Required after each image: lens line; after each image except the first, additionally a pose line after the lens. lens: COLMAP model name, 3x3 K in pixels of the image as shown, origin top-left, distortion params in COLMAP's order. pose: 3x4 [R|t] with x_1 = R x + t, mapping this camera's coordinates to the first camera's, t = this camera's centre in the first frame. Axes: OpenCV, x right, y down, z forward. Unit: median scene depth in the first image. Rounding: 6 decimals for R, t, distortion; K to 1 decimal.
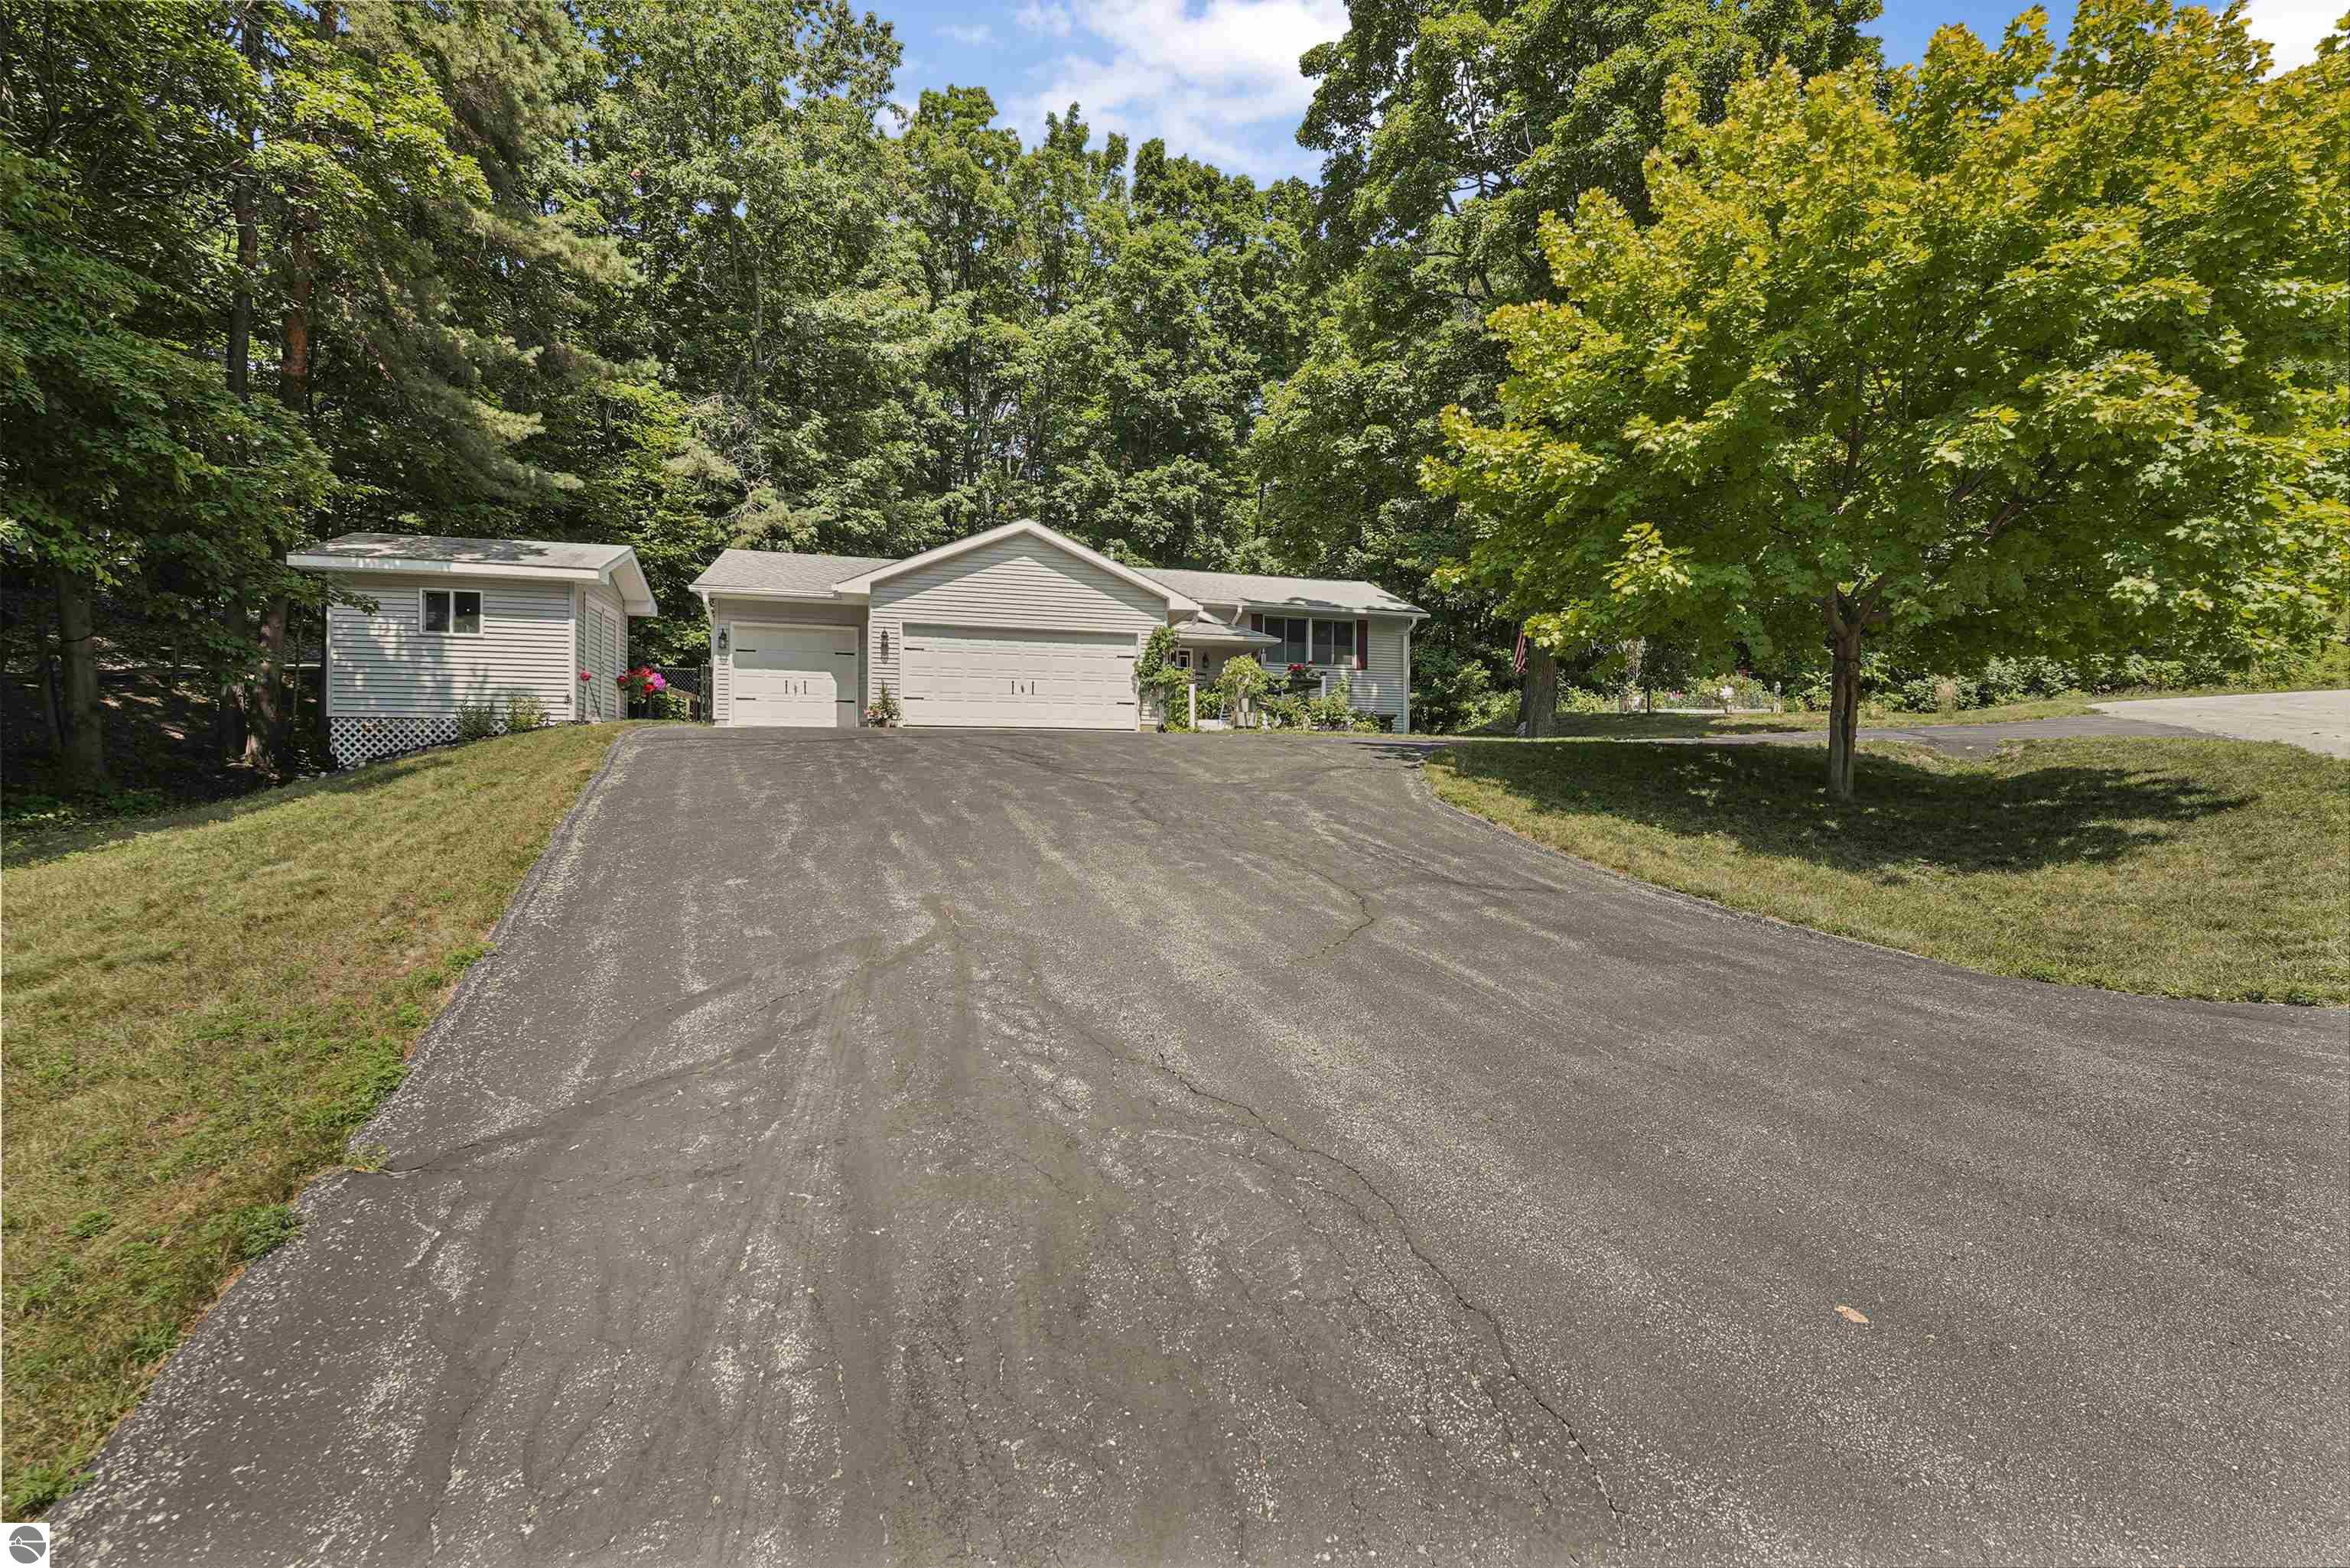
lens RADIAL K [[960.6, 0, 1175.0], [0, 960.6, 784.0], [0, 0, 1]] dist [-0.023687, 0.000279]
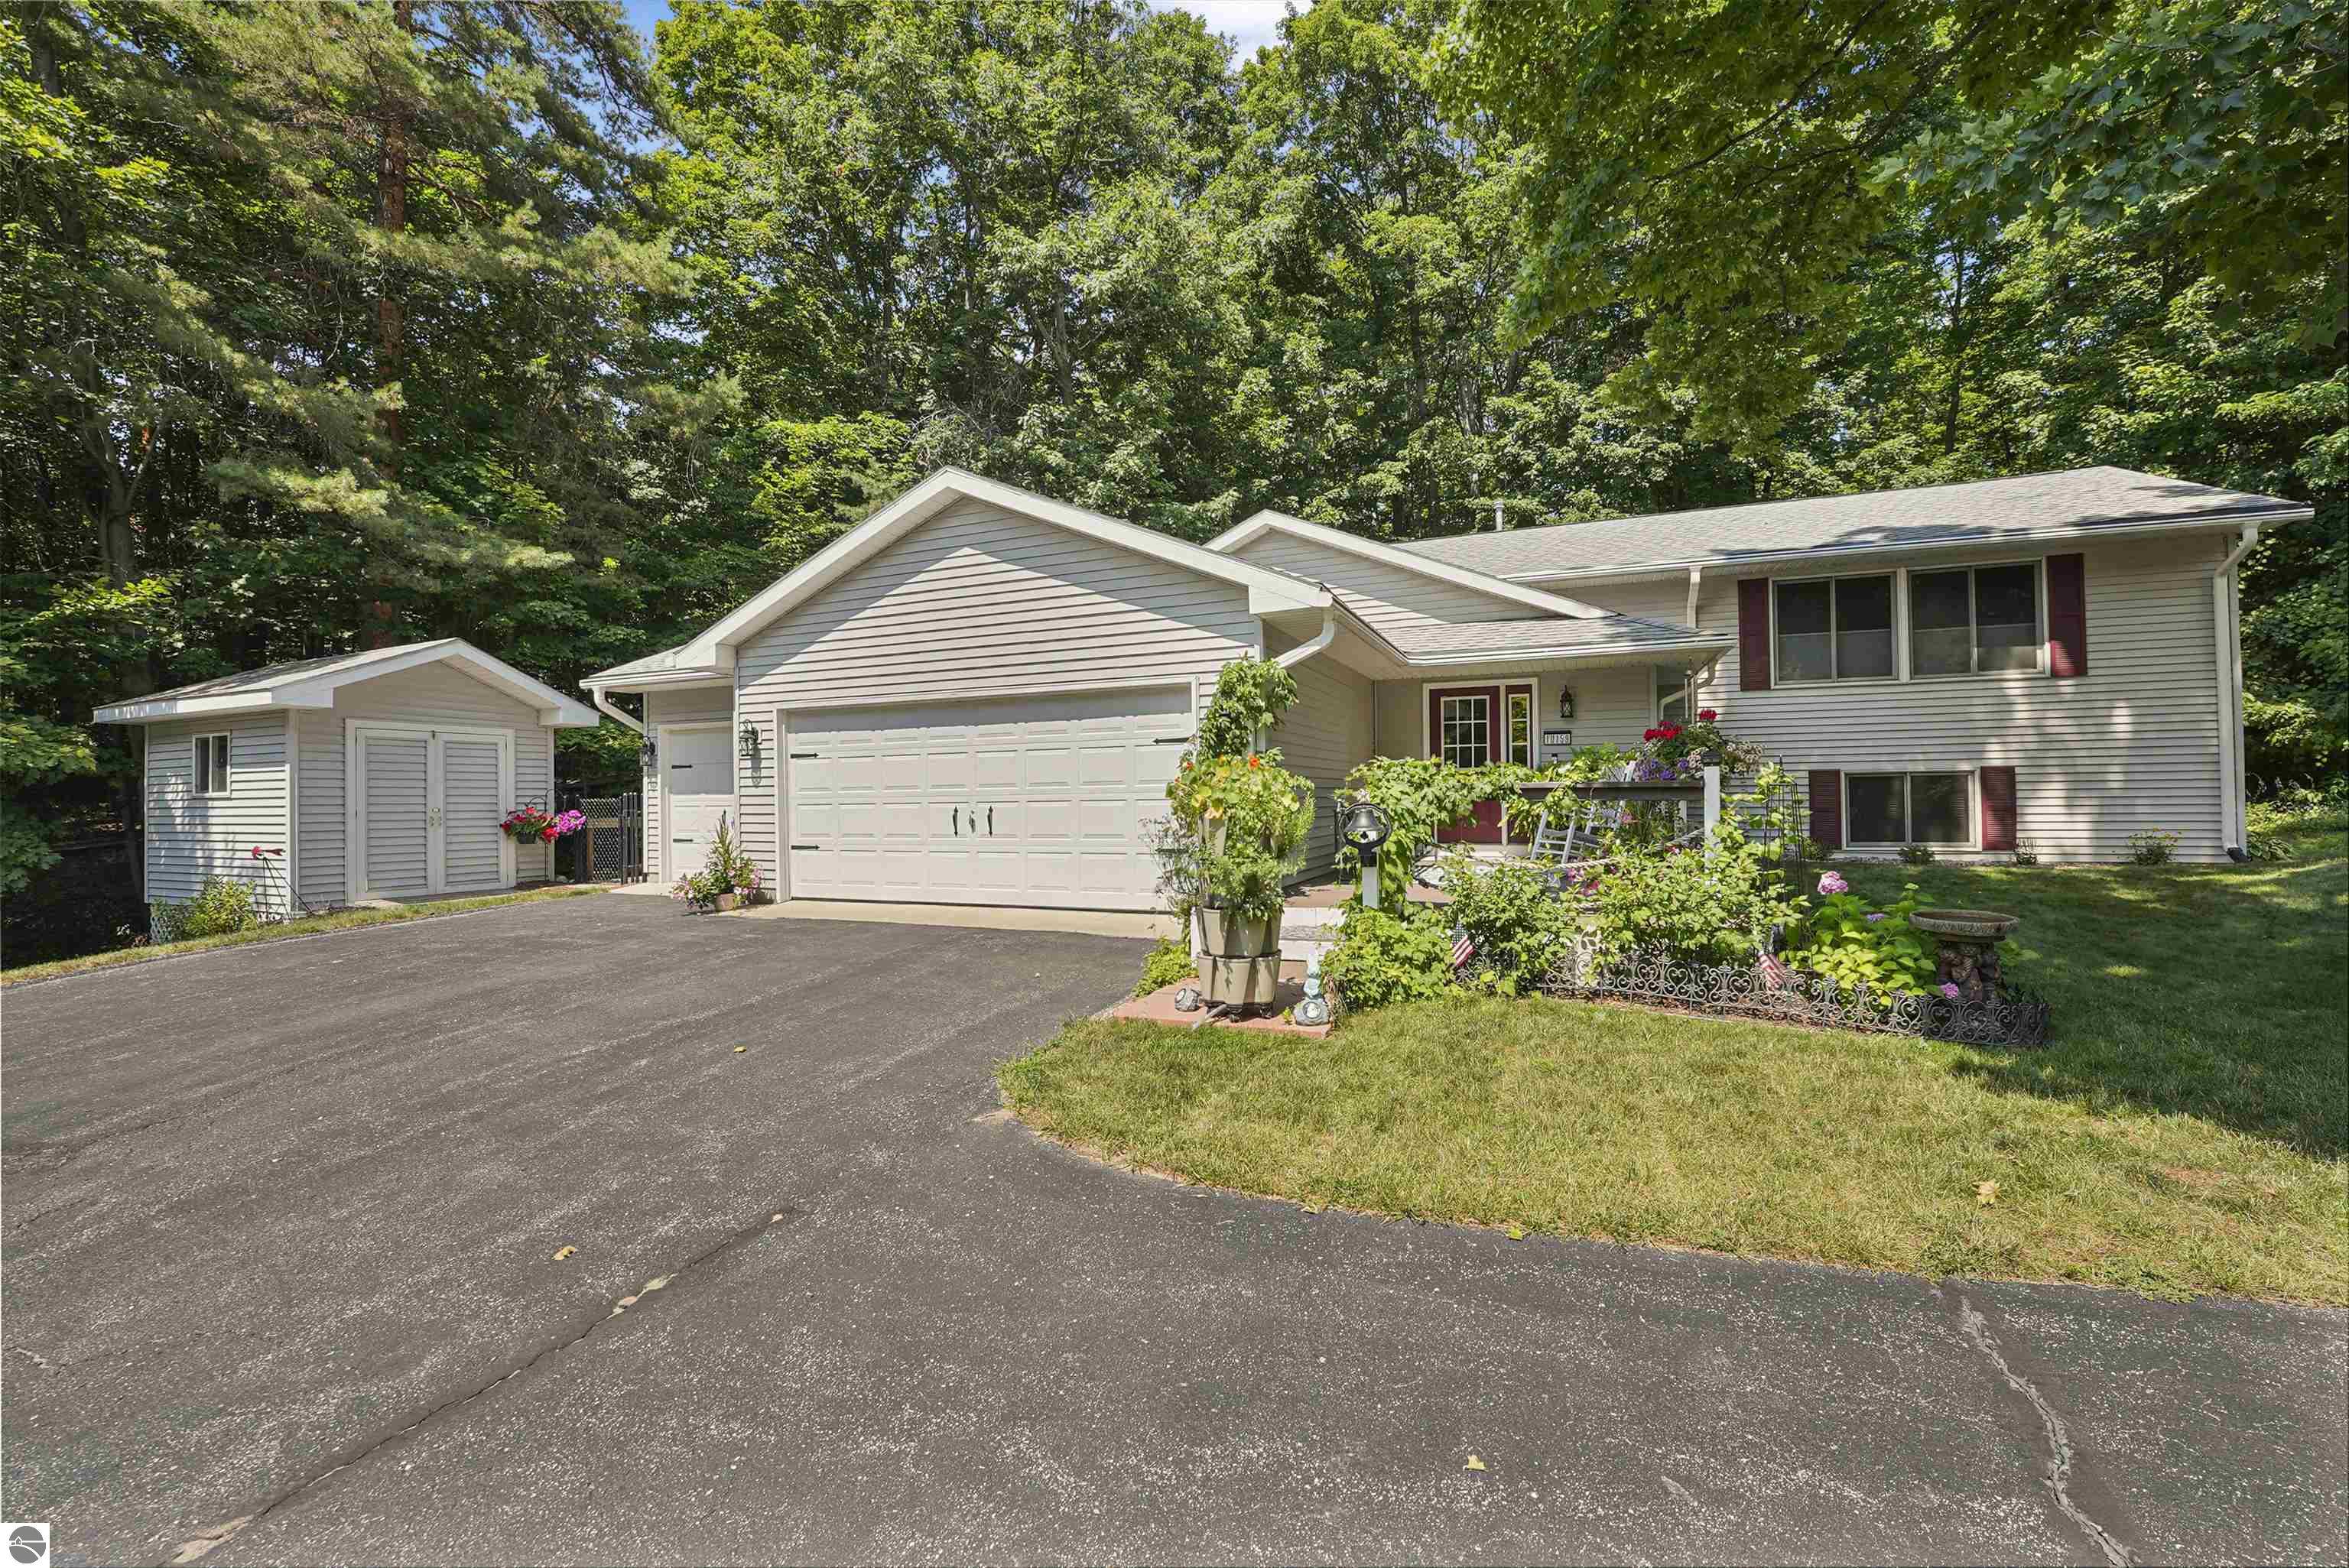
lens RADIAL K [[960.2, 0, 1174.5], [0, 960.2, 784.0], [0, 0, 1]] dist [-0.023687, 0.000279]
pose [[0.780636, -0.026280, -0.624433, 0.163238], [0.014894, 0.999614, -0.023450, -0.078229], [0.624808, 0.009006, 0.780726, 0.508224]]
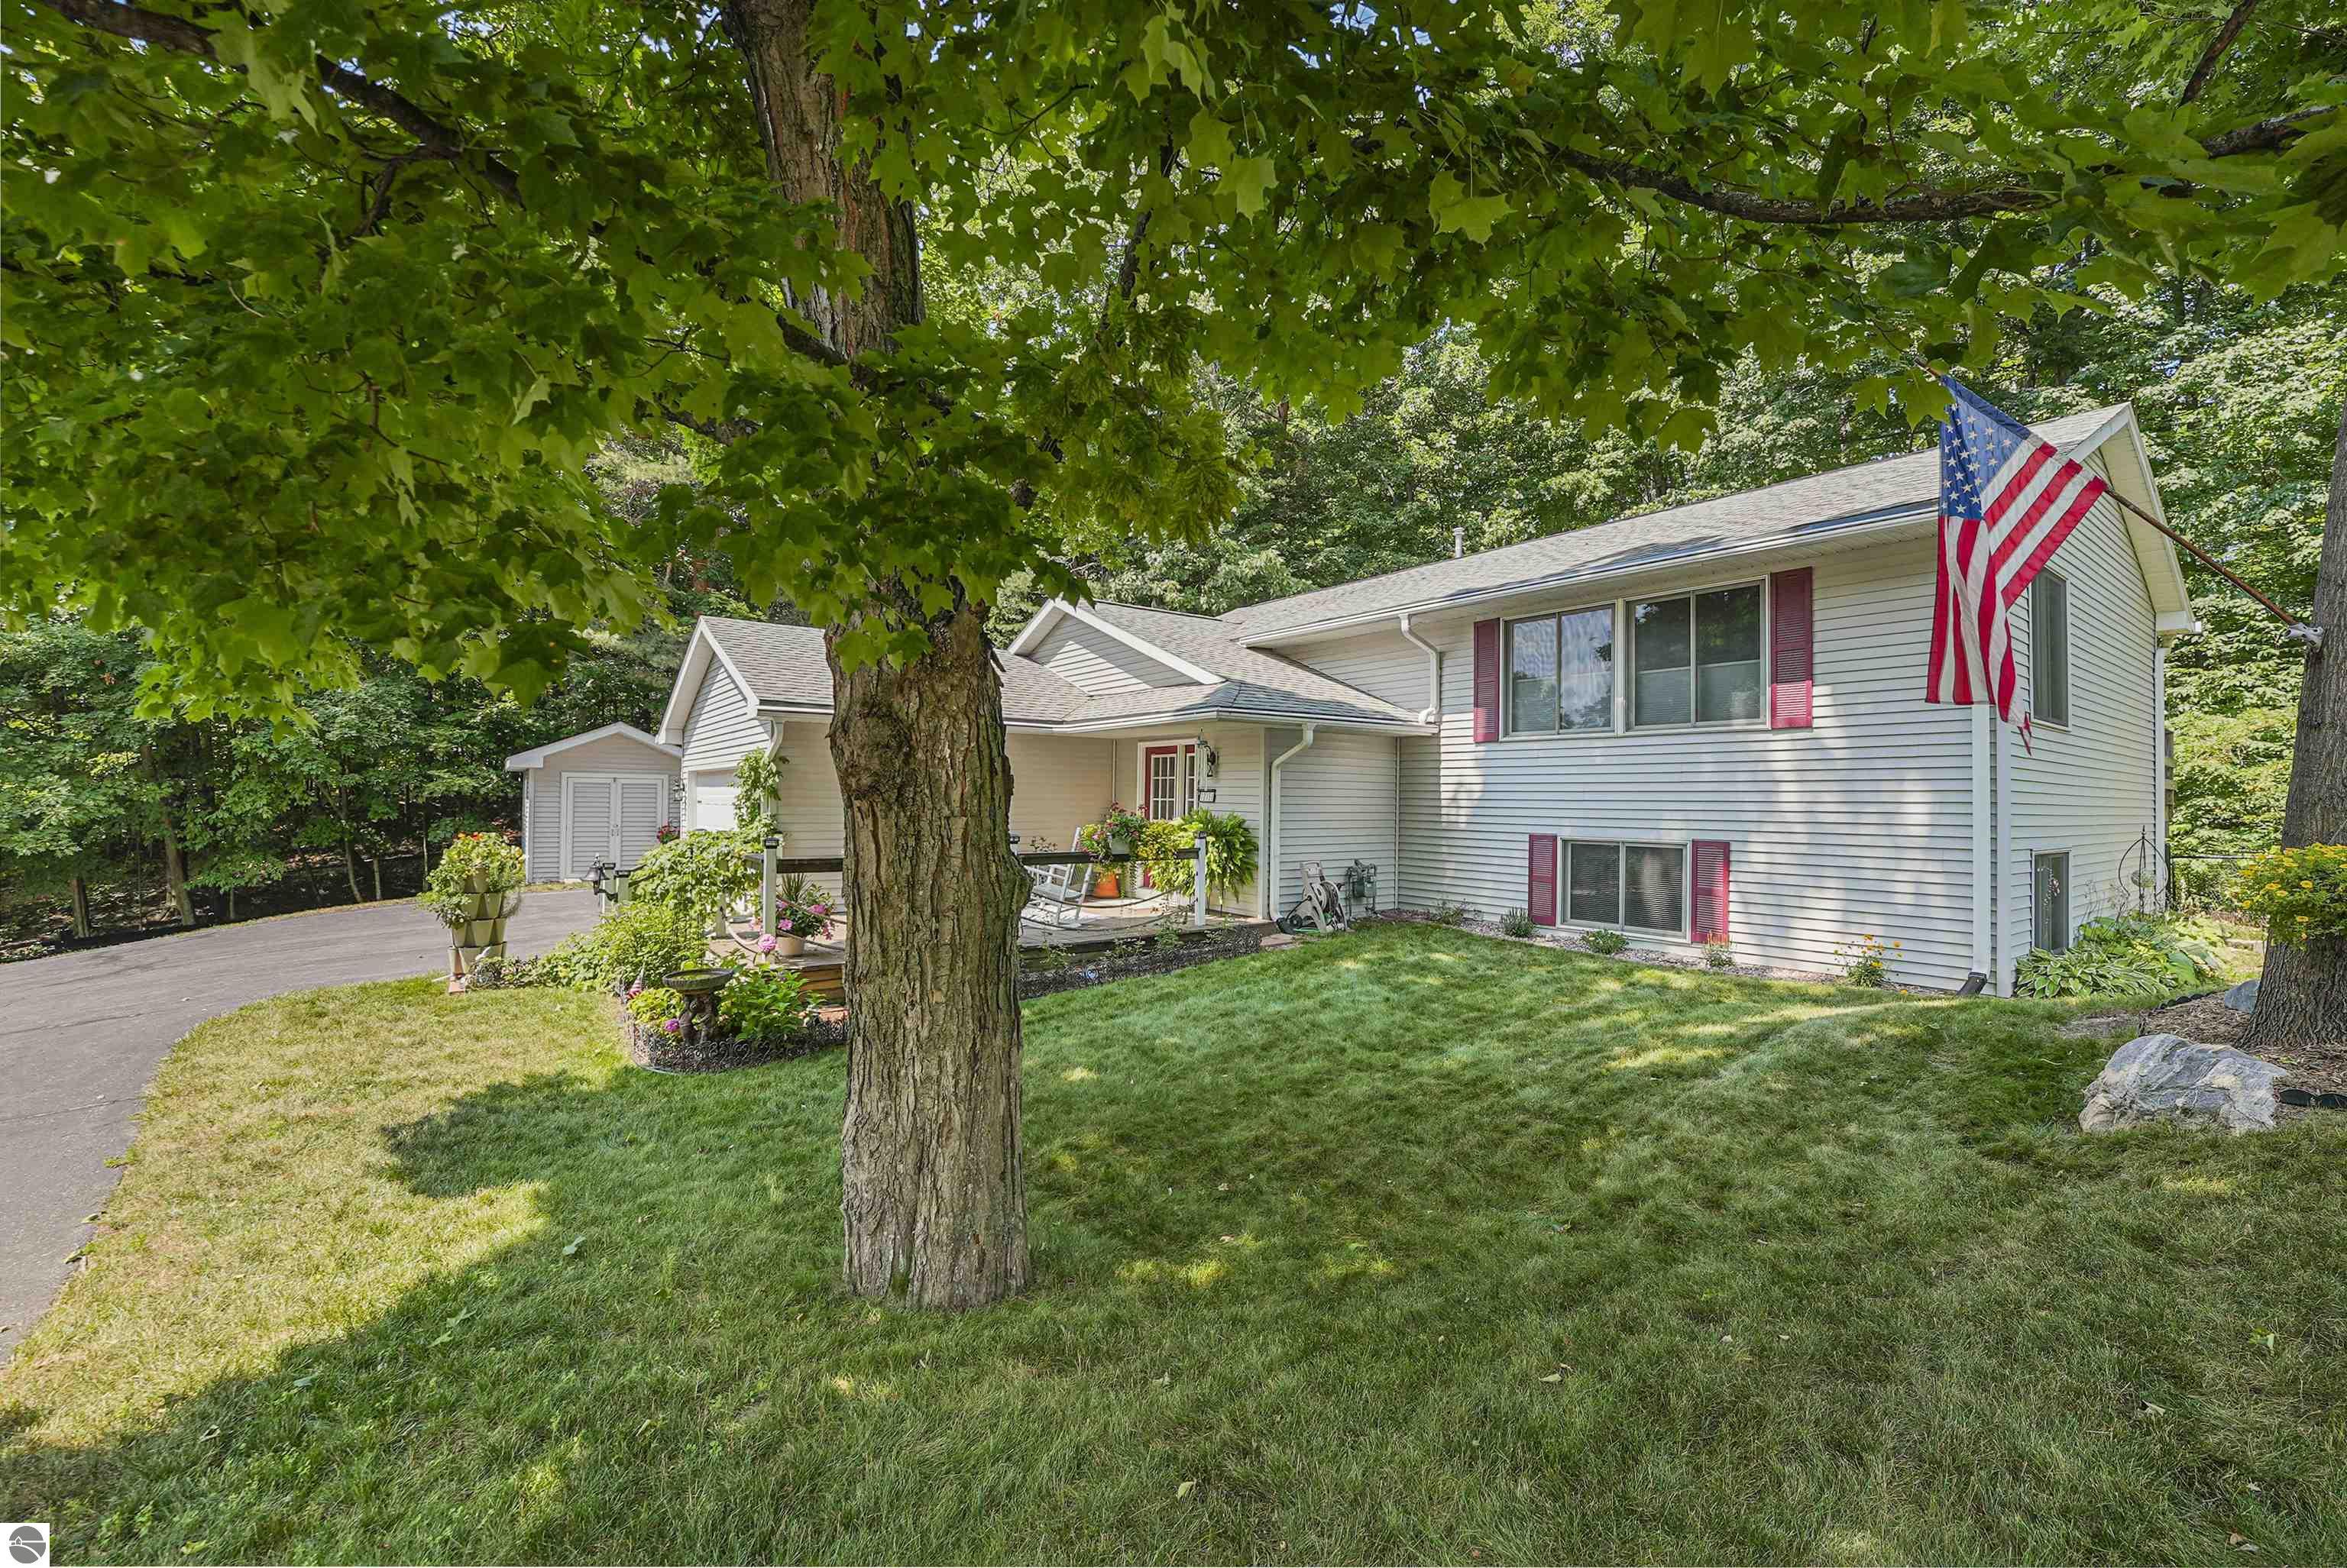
lens RADIAL K [[959.3, 0, 1173.5], [0, 959.3, 784.0], [0, 0, 1]] dist [-0.023687, 0.000279]
pose [[0.378496, -0.021271, -0.925359, 0.447749], [-0.009922, 0.999585, -0.027035, -0.100745], [0.925550, 0.019414, 0.378128, 0.775513]]
